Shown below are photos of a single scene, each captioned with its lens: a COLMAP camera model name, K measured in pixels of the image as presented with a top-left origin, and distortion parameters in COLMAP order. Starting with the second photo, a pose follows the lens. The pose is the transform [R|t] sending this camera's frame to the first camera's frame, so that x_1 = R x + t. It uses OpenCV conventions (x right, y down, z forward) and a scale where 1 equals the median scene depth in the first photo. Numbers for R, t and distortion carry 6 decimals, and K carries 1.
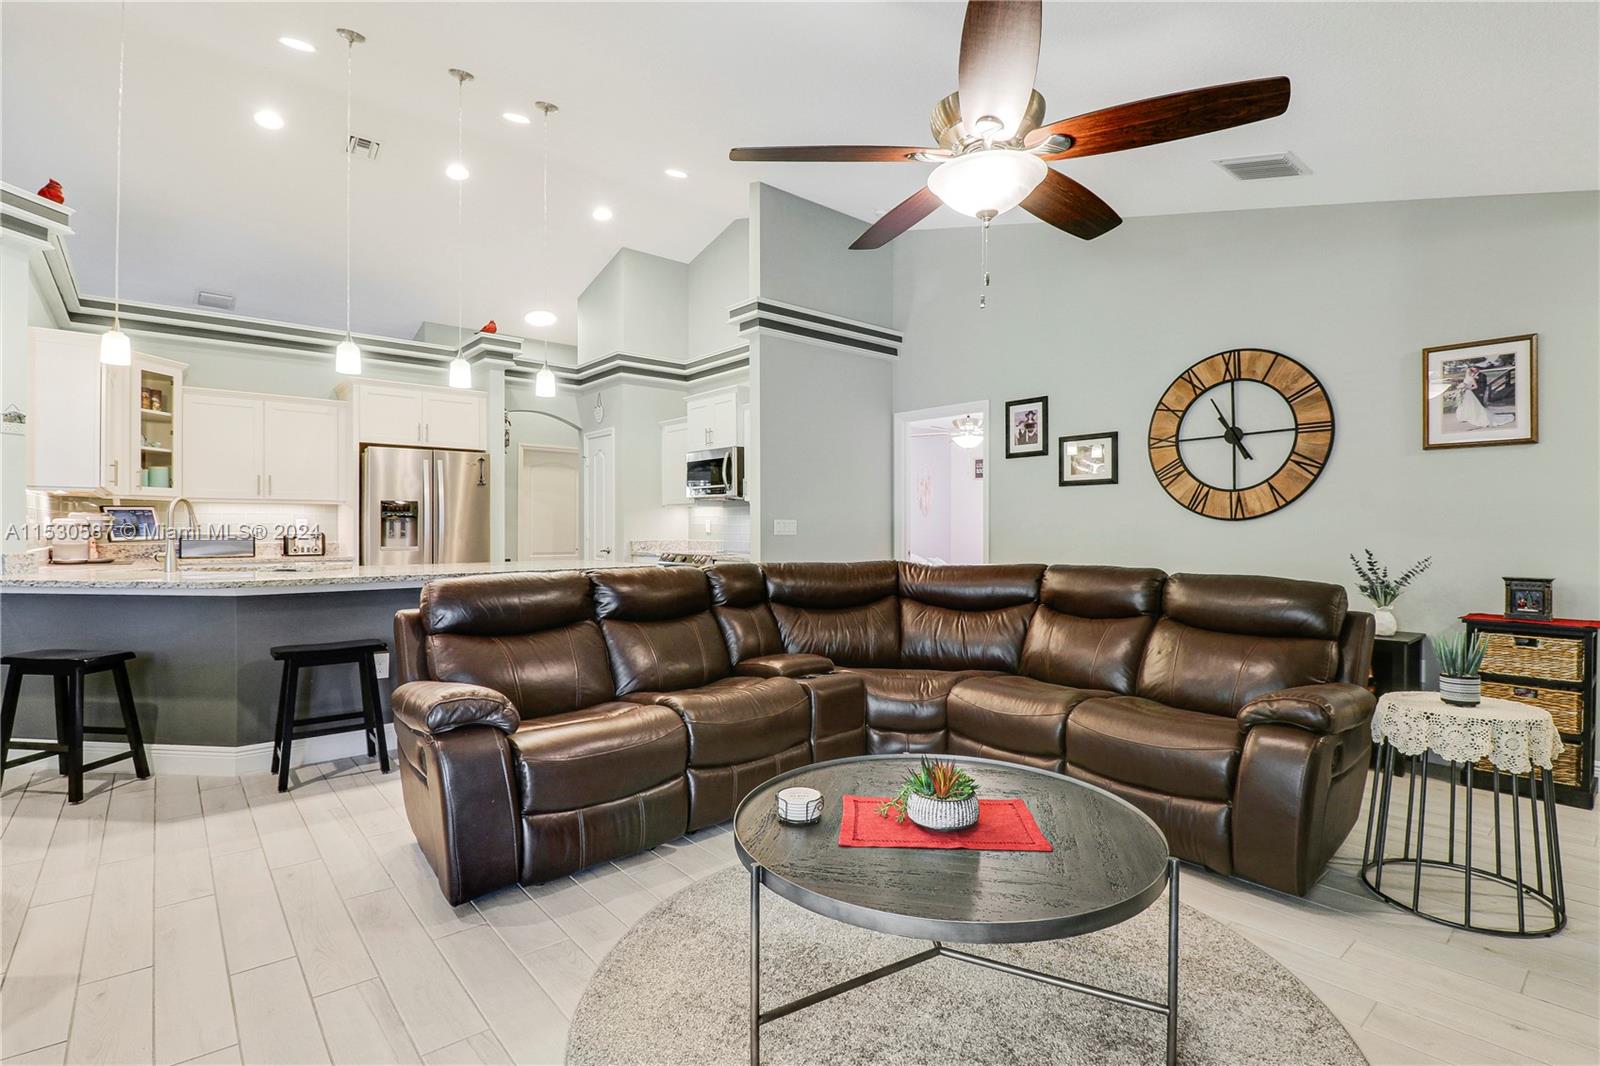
lens RADIAL K [[757.9, 0, 800.0], [0, 757.9, 533.0], [0, 0, 1]] dist [-0.017306, -0.000832]
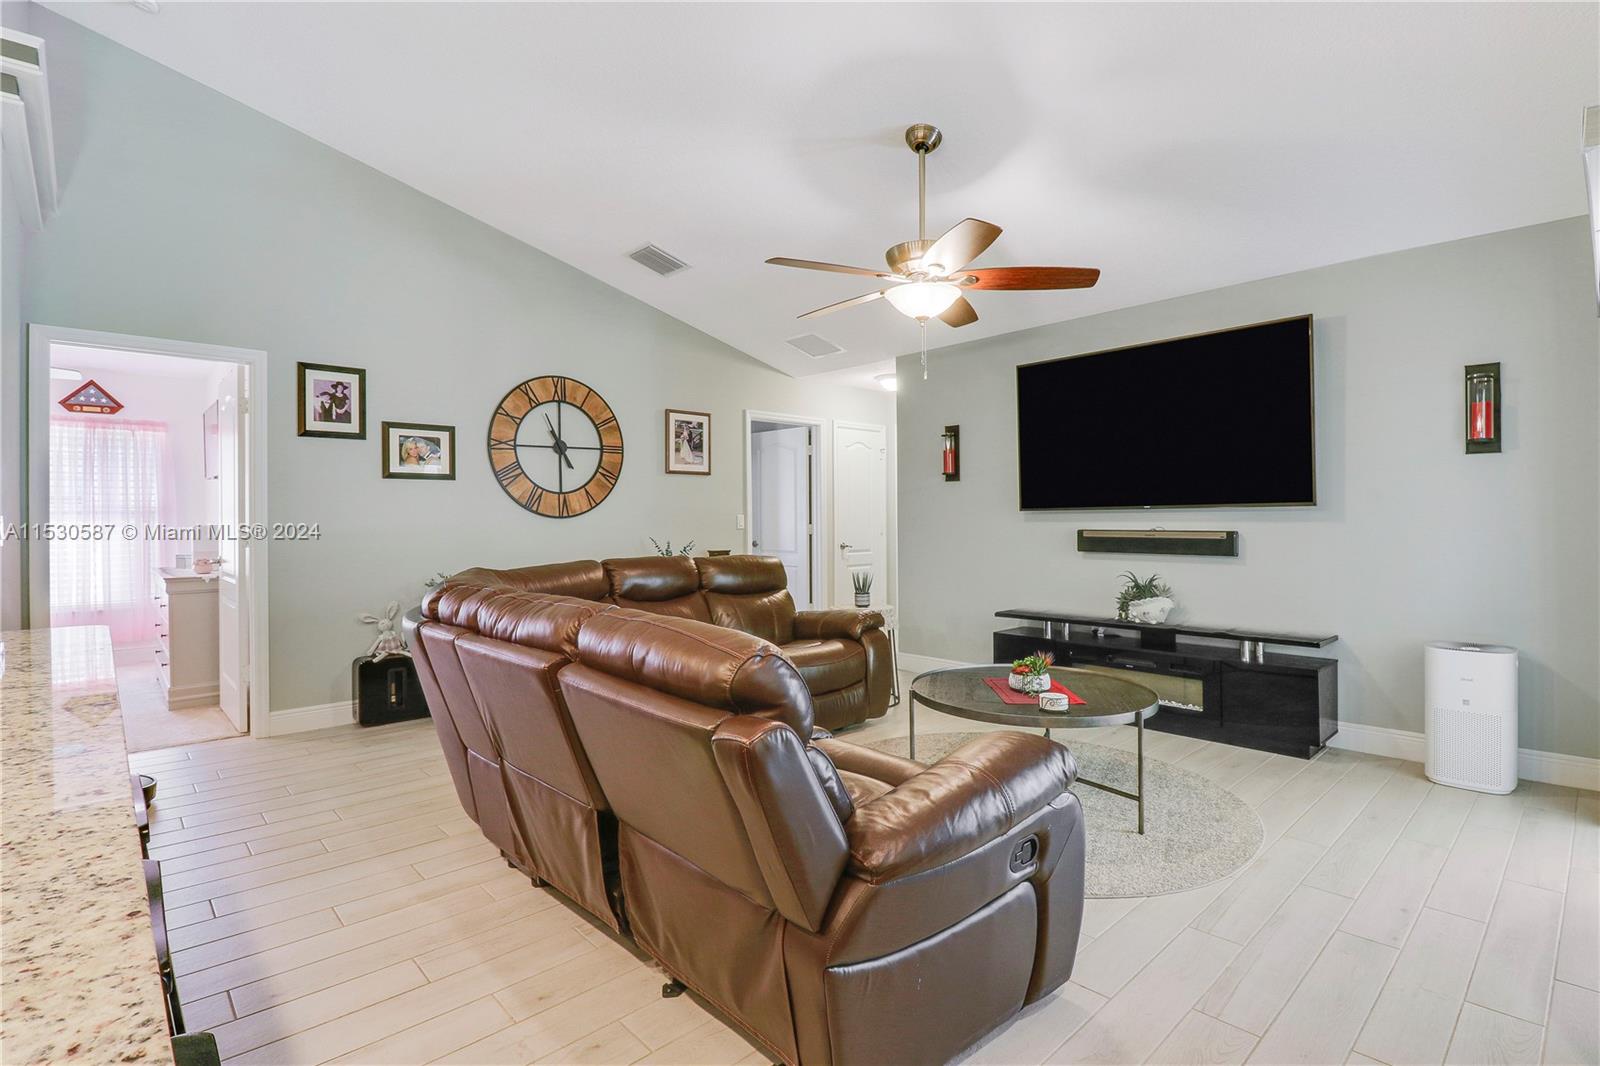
lens RADIAL K [[758.5, 0, 798.2], [0, 758.5, 518.9], [0, 0, 1]] dist [-0.002163, -0.008811]
pose [[-0.042968, -0.000784, 0.999076, -0.629319], [0.012315, 0.999923, 0.001314, -0.011726], [-0.999001, 0.012360, -0.042955, 0.652798]]
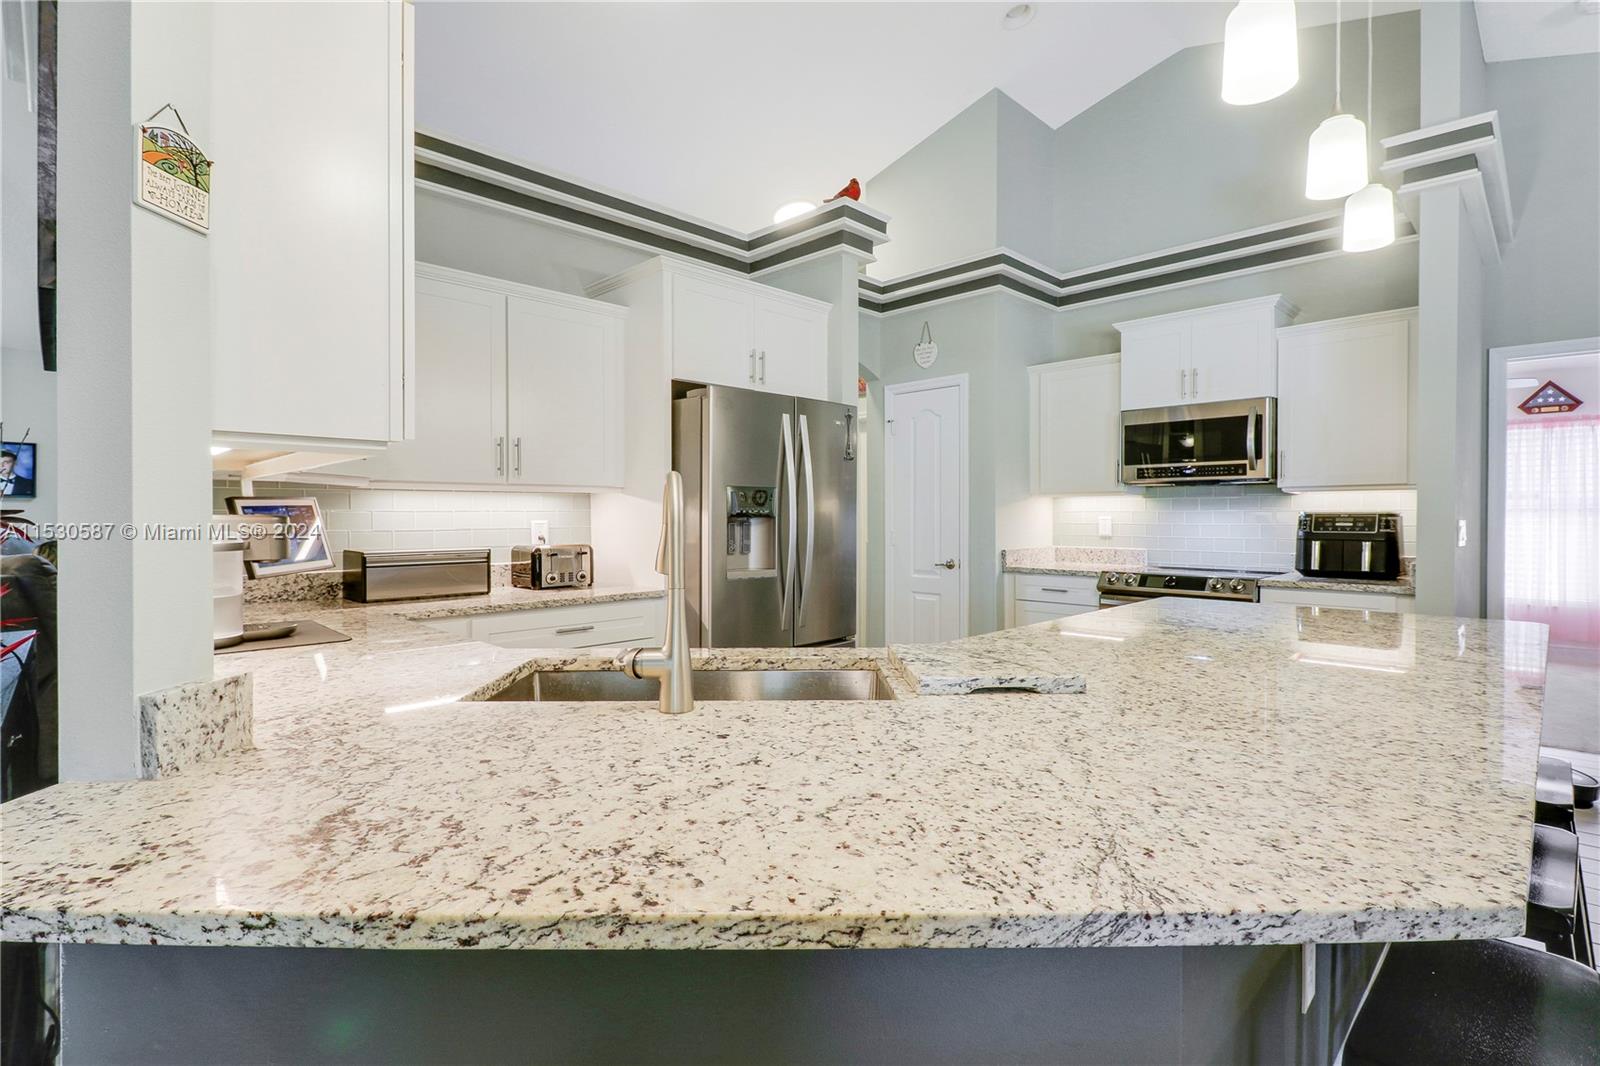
lens RADIAL K [[763.1, 0, 806.3], [0, 763.1, 528.4], [0, 0, 1]] dist [-0.013972, -0.000549]
pose [[0.997048, -0.004198, 0.076666, -0.696103], [0.003335, 0.999930, 0.011381, -0.024306], [-0.076709, -0.011092, 0.996992, 0.583456]]
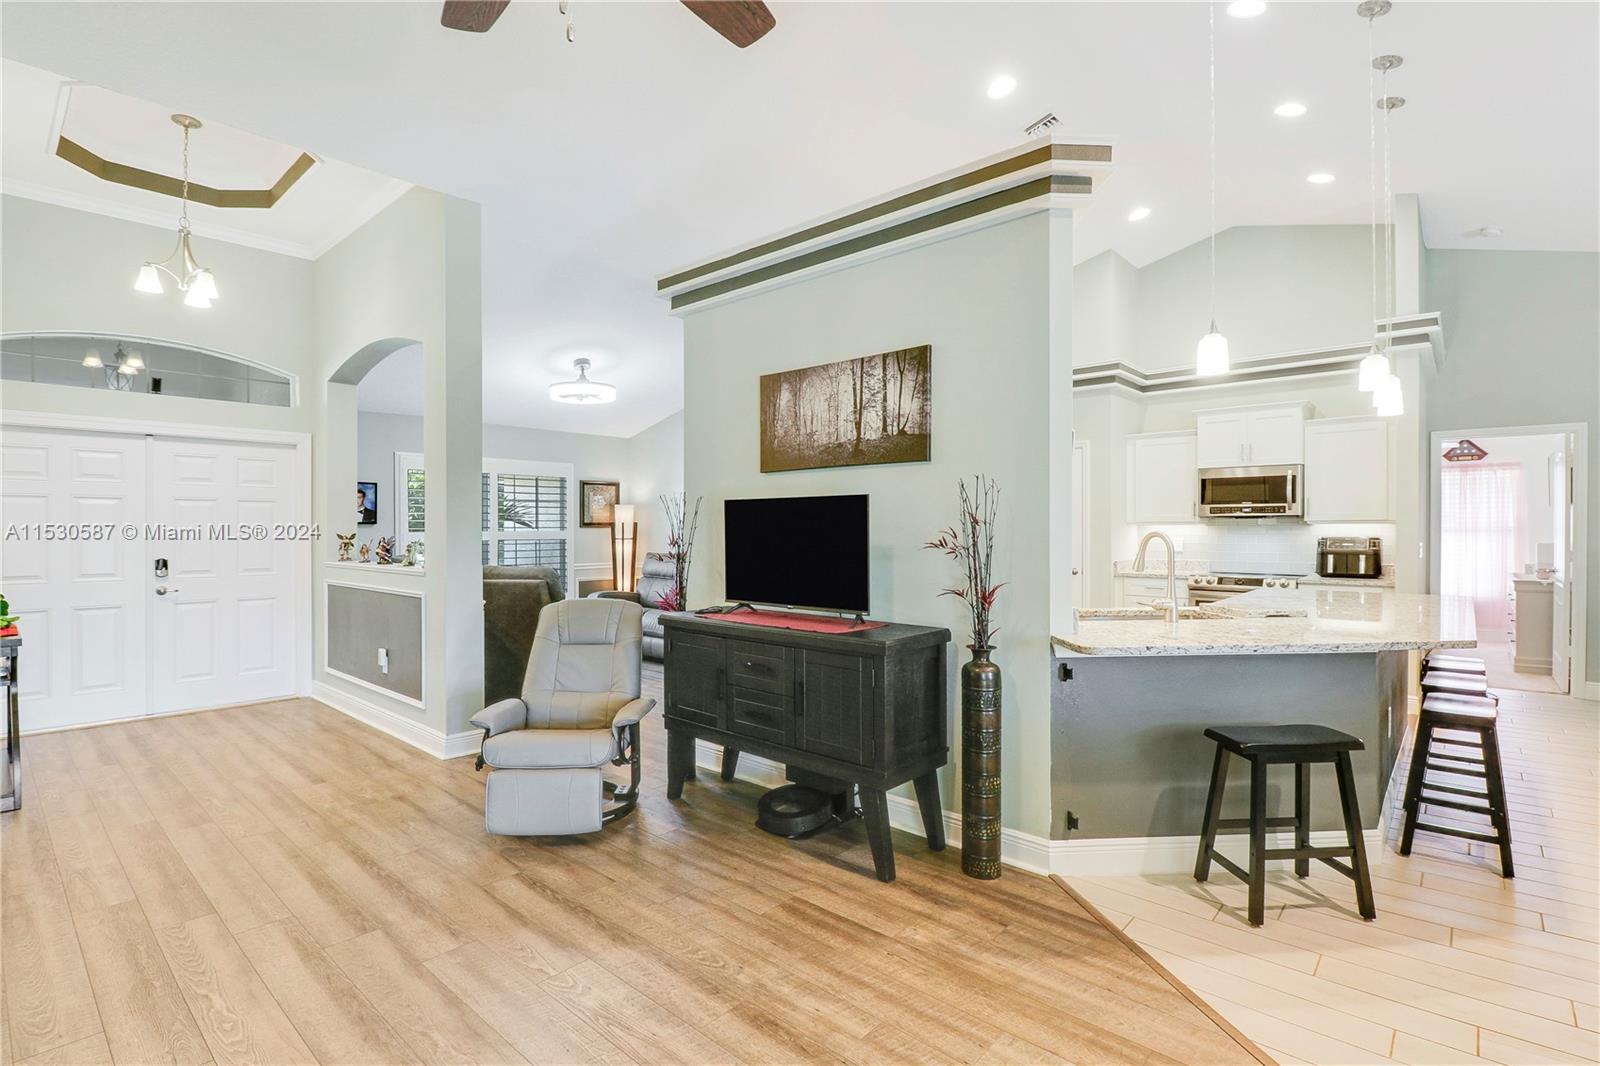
lens RADIAL K [[757.9, 0, 800.0], [0, 757.9, 533.0], [0, 0, 1]] dist [-0.017306, -0.000832]
pose [[0.991133, -0.005516, 0.132756, -1.170984], [0.005304, 0.999984, 0.001945, -0.044945], [-0.132765, -0.001224, 0.991147, 0.188453]]
